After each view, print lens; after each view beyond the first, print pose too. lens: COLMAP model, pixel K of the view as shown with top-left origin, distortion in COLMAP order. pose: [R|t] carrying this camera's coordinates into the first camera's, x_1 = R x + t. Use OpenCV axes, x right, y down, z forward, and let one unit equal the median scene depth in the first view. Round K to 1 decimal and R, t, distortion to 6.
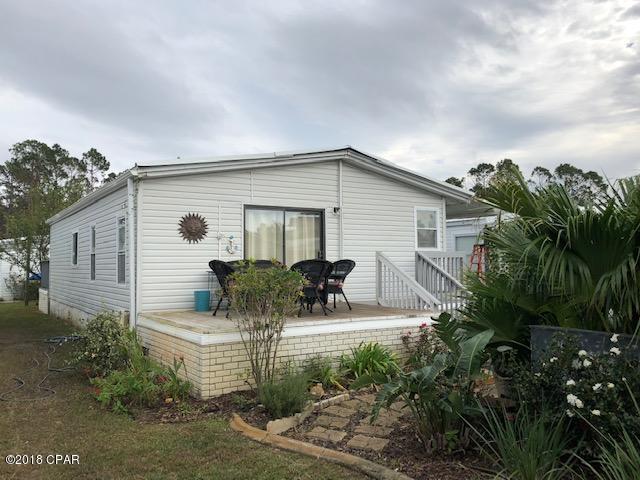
lens RADIAL K [[556.0, 0, 320.0], [0, 556.0, 240.0], [0, 0, 1]] dist [0.001512, 0.000438]
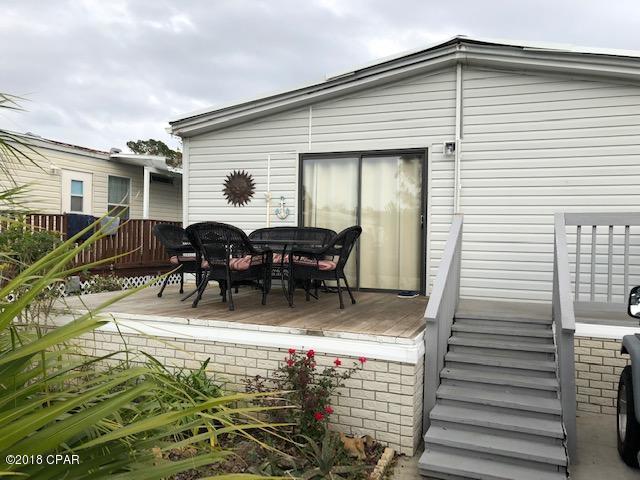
lens RADIAL K [[530.5, 0, 320.0], [0, 530.5, 240.0], [0, 0, 1]] dist [0.007865, 0.001775]
pose [[0.586565, 0.017849, -0.809706, 0.465118], [0.009696, 0.999531, 0.029057, 0.032264], [0.809844, -0.024895, 0.586116, 0.602012]]
